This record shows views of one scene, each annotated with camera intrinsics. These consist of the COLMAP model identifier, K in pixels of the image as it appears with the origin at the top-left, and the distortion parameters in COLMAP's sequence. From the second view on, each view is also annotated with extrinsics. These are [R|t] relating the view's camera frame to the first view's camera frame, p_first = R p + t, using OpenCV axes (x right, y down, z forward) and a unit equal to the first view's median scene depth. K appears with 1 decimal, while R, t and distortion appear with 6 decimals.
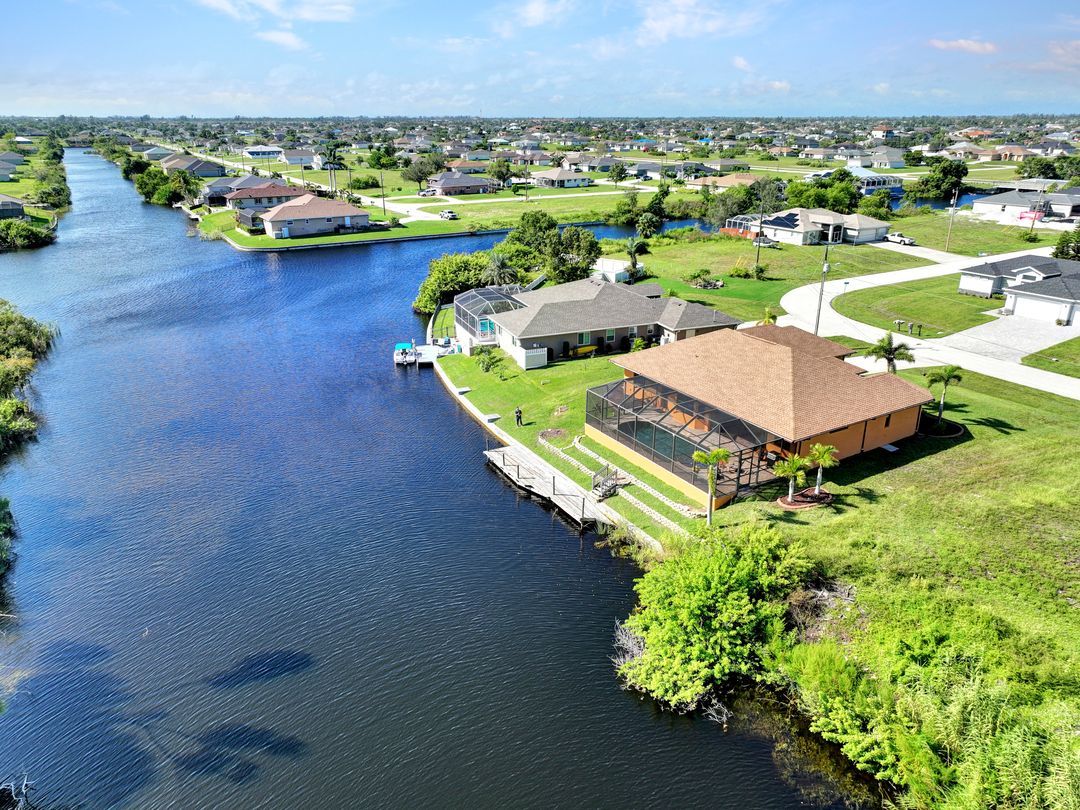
lens RADIAL K [[750.5, 0, 540.0], [0, 750.5, 405.0], [0, 0, 1]] dist [-0.007950, -0.000894]
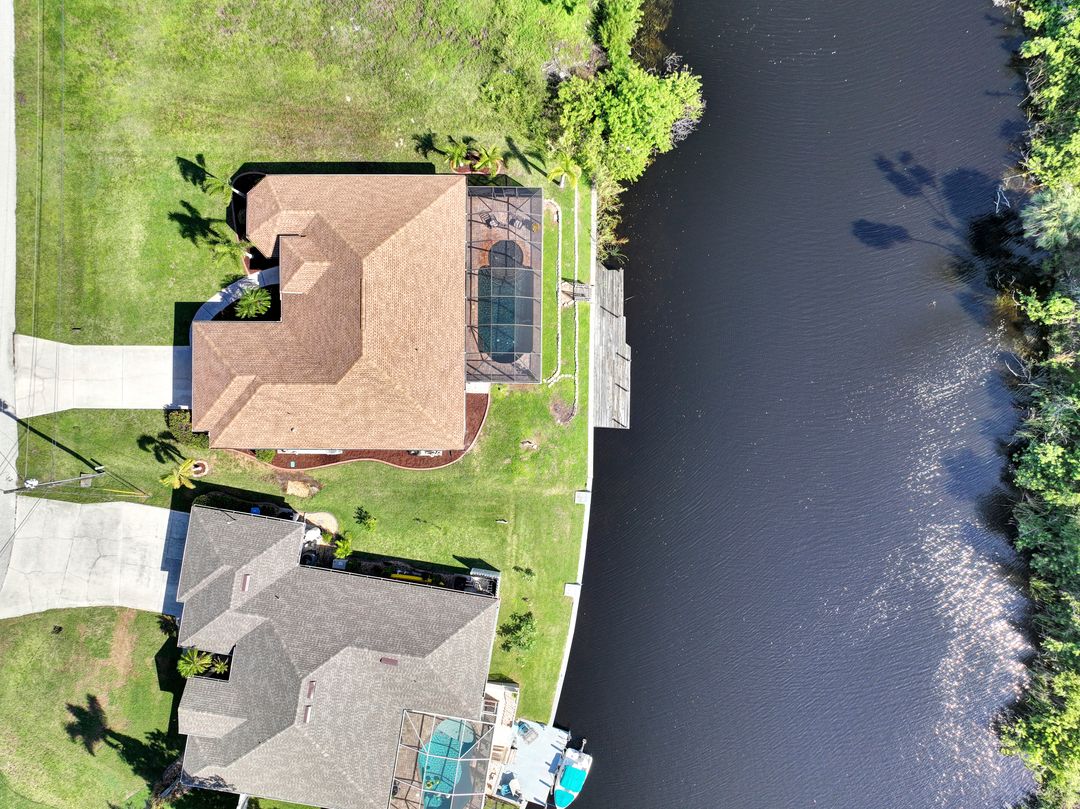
lens RADIAL K [[750.5, 0, 540.0], [0, 750.5, 404.5], [0, 0, 1]] dist [-0.007950, -0.000894]
pose [[-0.852689, -0.522415, 0.002243, 0.050380], [0.191346, -0.308315, 0.931841, -0.975327], [-0.486116, 0.795000, 0.362859, 0.704734]]
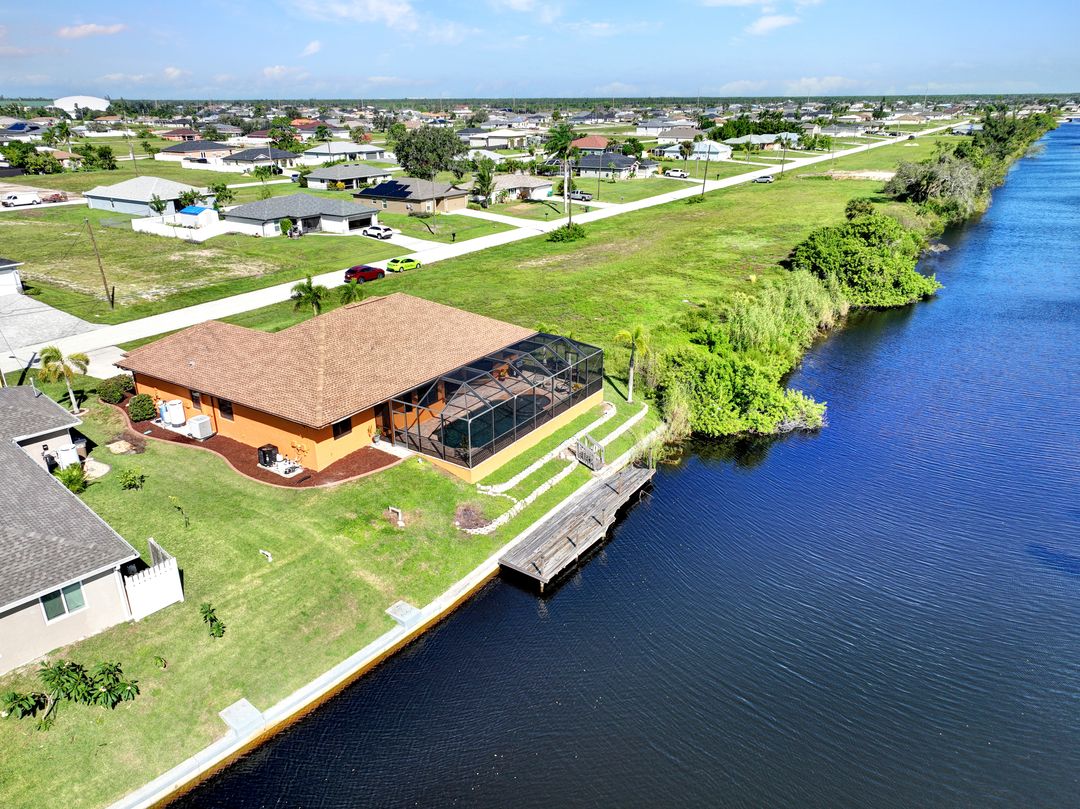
lens RADIAL K [[750.5, 0, 540.0], [0, 750.5, 404.5], [0, 0, 1]] dist [-0.007950, -0.000894]
pose [[-0.435006, -0.330506, 0.837577, -0.549705], [0.324310, 0.810260, 0.488161, -0.356082], [-0.839996, 0.483988, -0.245281, 1.158651]]
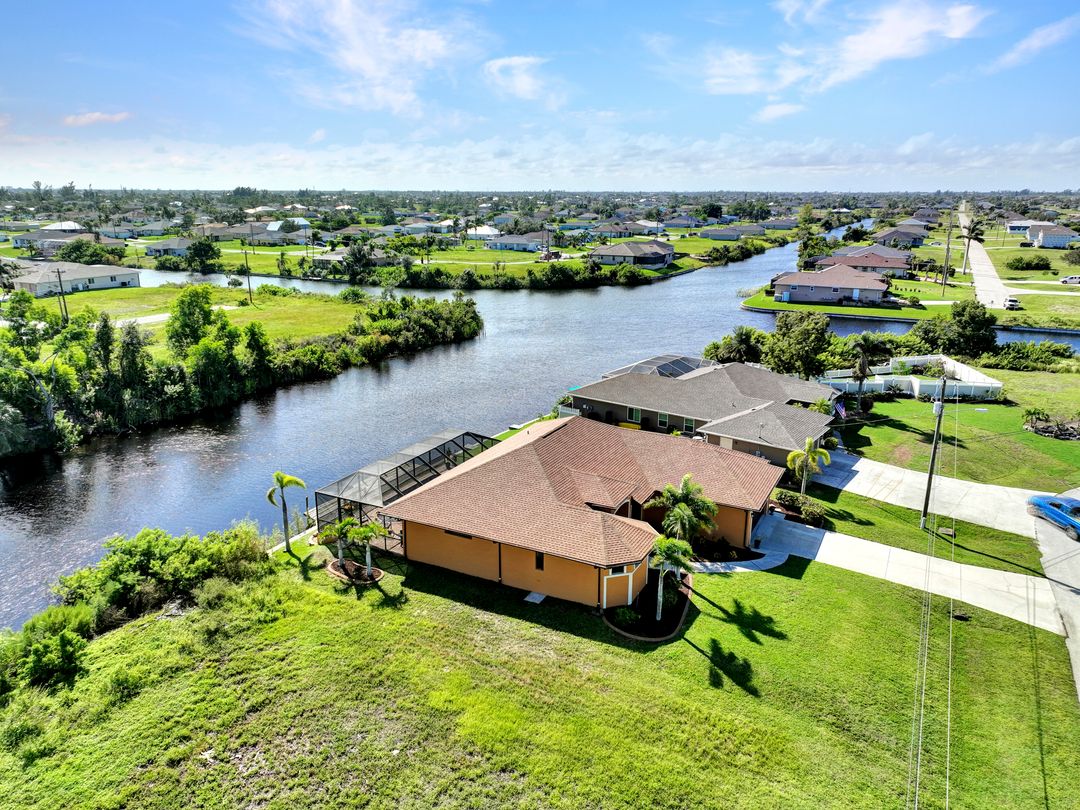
lens RADIAL K [[750.5, 0, 540.0], [0, 750.5, 405.0], [0, 0, 1]] dist [-0.007950, -0.000894]
pose [[0.519046, 0.231250, -0.822869, 1.037293], [-0.303872, 0.949738, 0.075229, -0.184015], [0.798907, 0.210999, 0.563229, 0.530351]]
